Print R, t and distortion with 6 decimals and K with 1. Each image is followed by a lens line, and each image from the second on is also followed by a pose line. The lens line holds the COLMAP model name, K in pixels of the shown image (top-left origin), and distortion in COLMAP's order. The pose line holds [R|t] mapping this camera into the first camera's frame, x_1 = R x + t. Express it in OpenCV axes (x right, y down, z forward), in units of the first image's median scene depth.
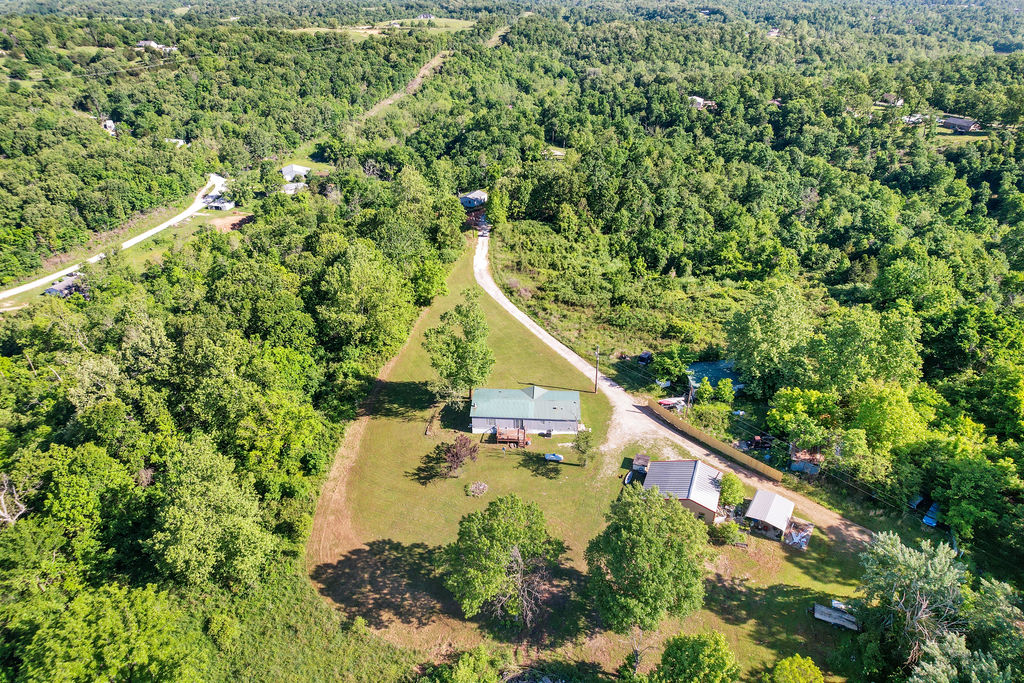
lens RADIAL K [[654.3, 0, 508.3], [0, 654.3, 346.5], [0, 0, 1]] dist [-0.066865, 0.059417]
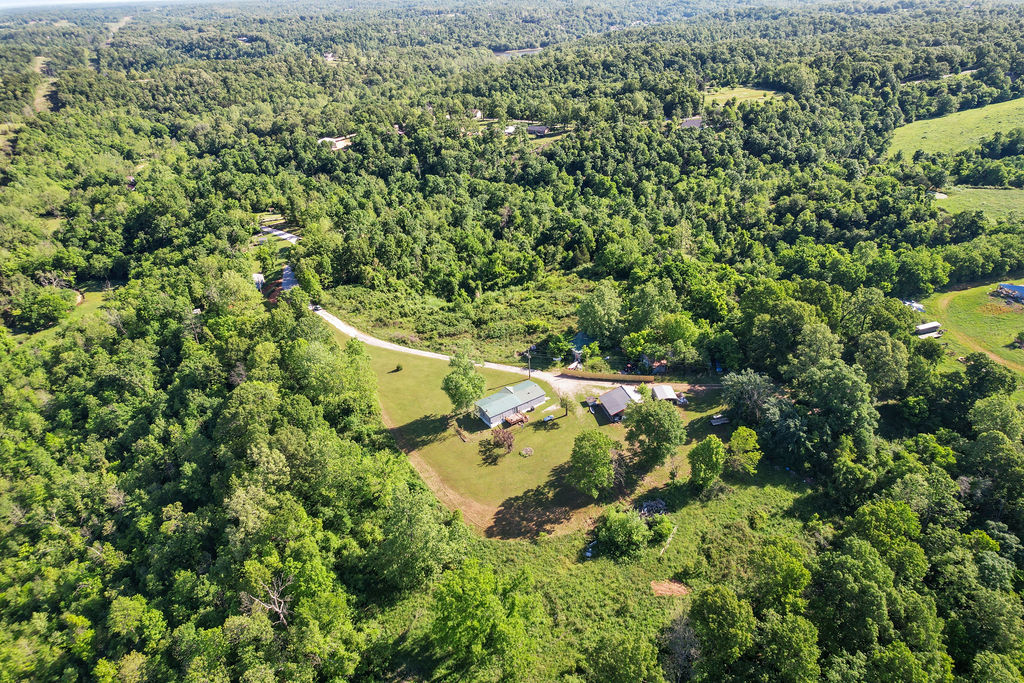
lens RADIAL K [[654.3, 0, 509.4], [0, 654.3, 340.8], [0, 0, 1]] dist [-0.066865, 0.059417]
pose [[0.790226, -0.326389, 0.518665, -0.653776], [0.338303, 0.938054, 0.074874, -0.141079], [-0.510974, 0.116298, 0.851693, -0.318297]]
